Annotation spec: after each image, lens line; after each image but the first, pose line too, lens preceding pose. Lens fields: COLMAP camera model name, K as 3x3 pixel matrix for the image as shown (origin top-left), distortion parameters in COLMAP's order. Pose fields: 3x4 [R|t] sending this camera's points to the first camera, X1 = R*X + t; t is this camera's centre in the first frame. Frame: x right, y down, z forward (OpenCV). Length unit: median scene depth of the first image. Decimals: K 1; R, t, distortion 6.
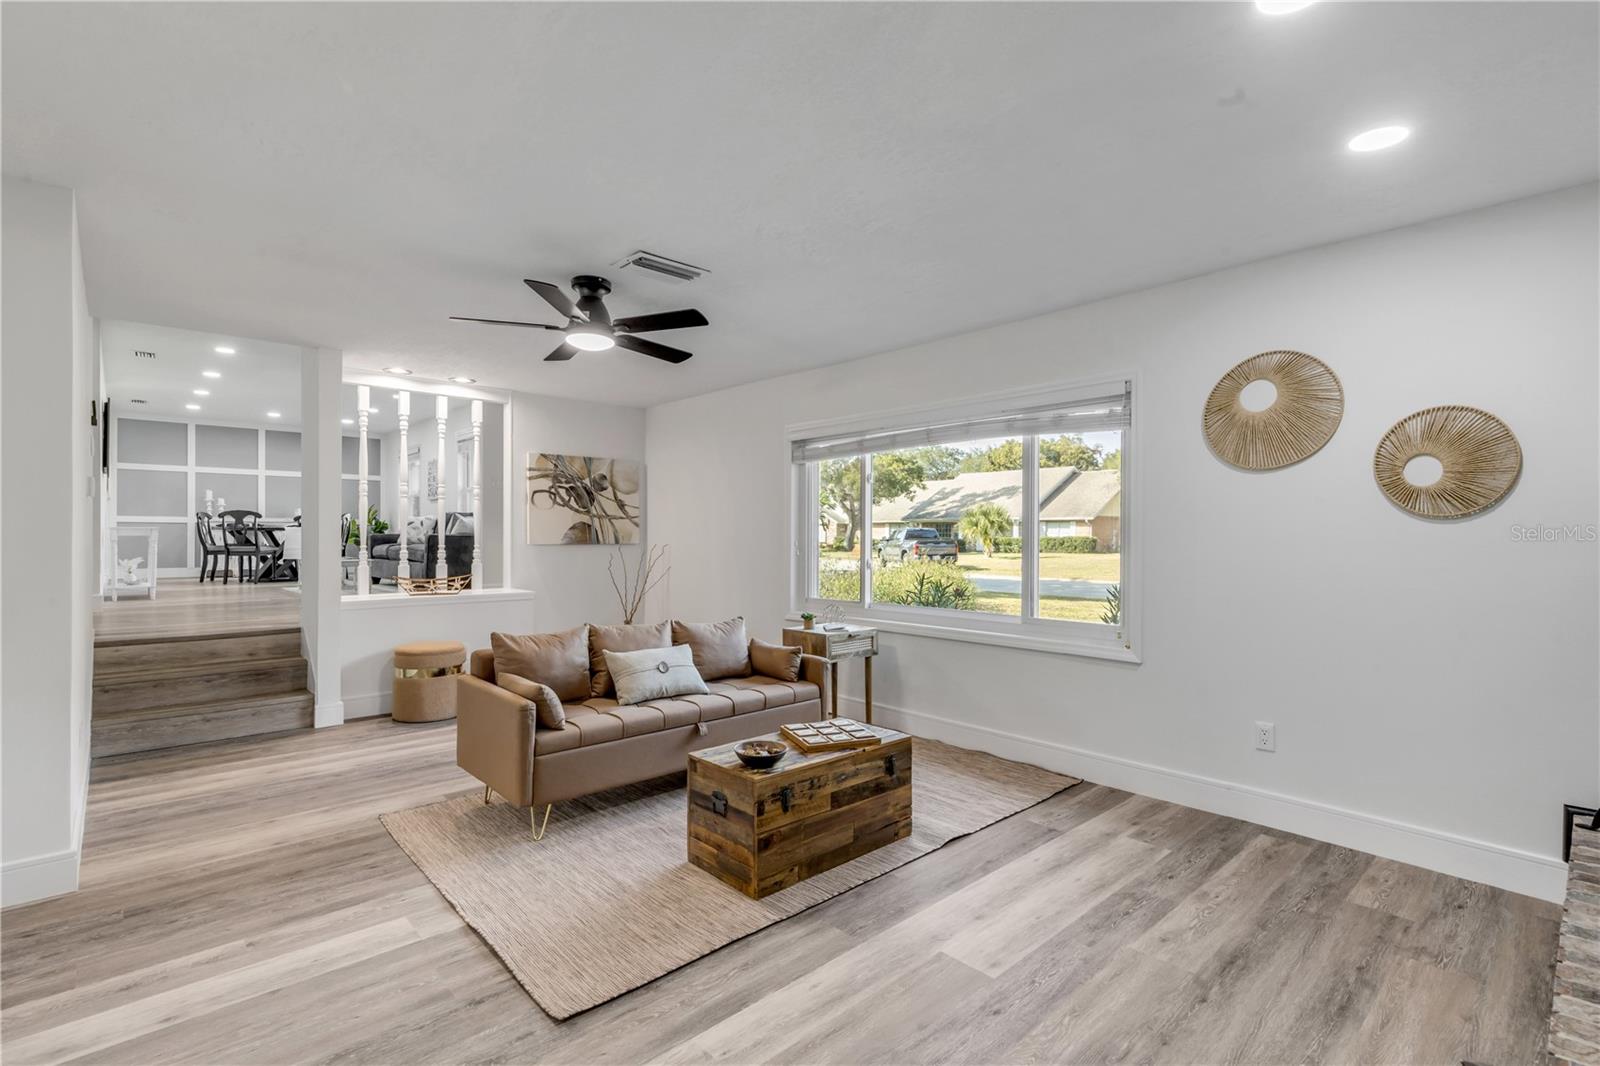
lens RADIAL K [[721.6, 0, 792.6], [0, 721.6, 532.7], [0, 0, 1]] dist [0.002913, 0.000116]
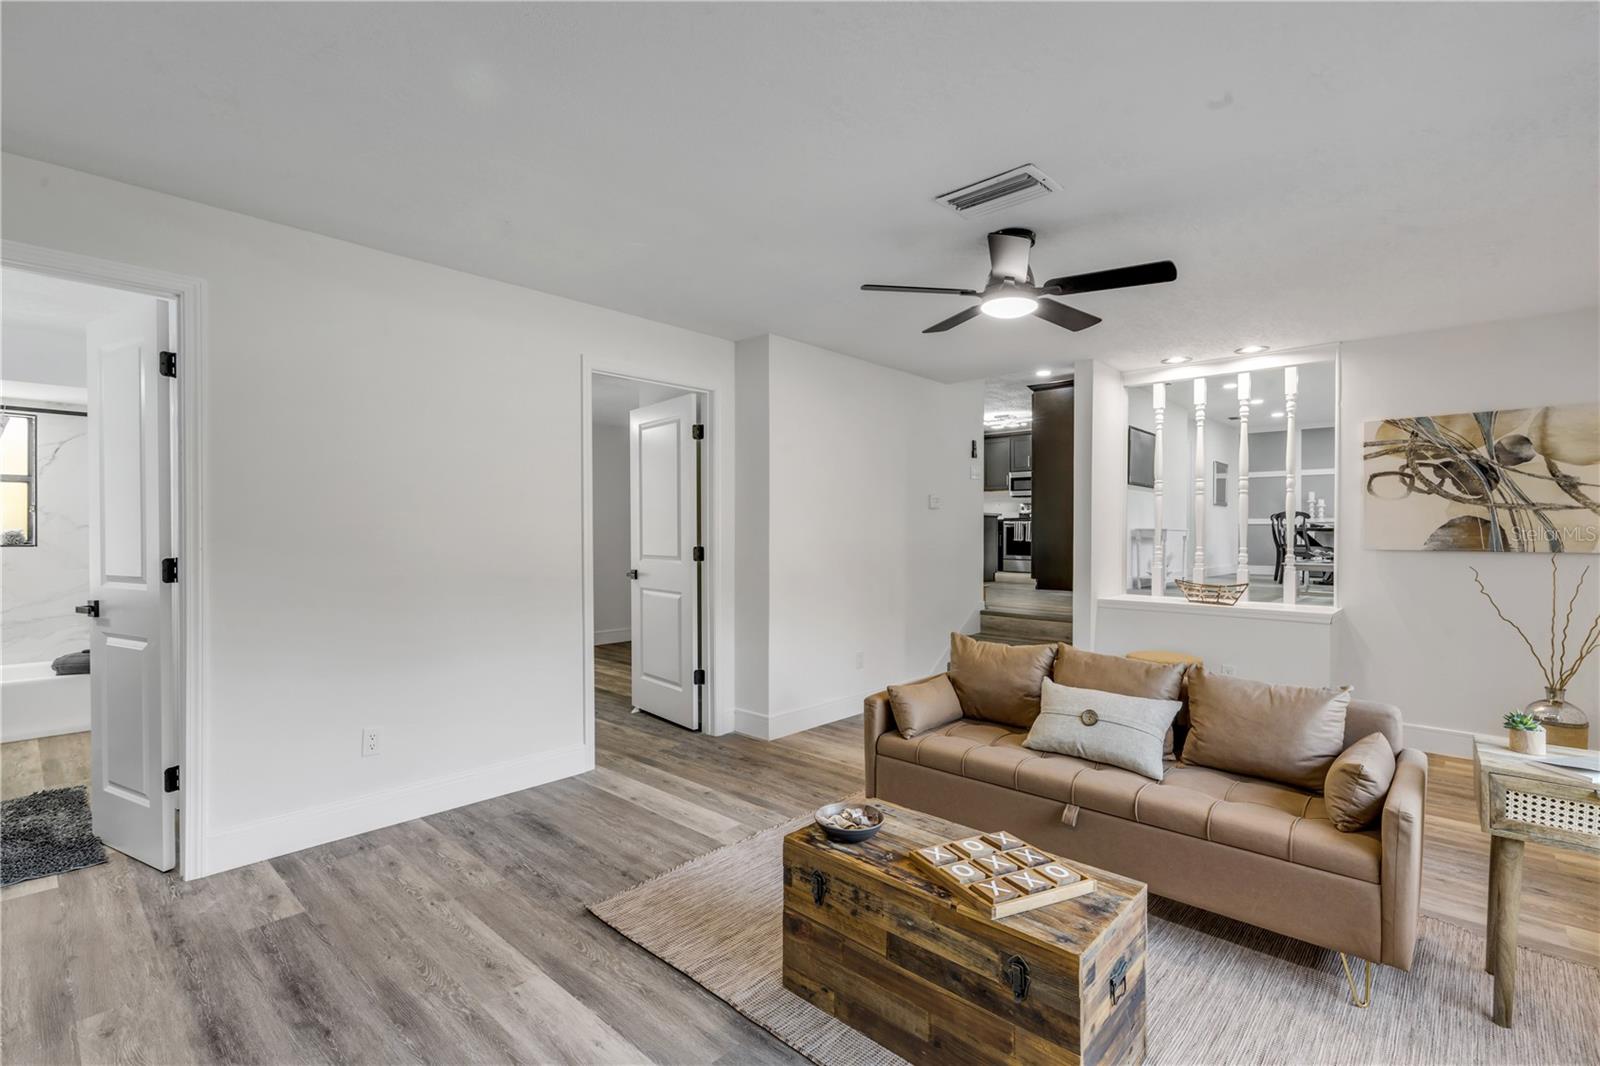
lens RADIAL K [[721.6, 0, 792.6], [0, 721.6, 532.7], [0, 0, 1]] dist [0.002913, 0.000116]
pose [[0.100585, -0.000417, -0.994928, 0.309850], [-0.001404, 0.999999, -0.000561, 0.000825], [0.994927, 0.001454, 0.100585, 0.380479]]
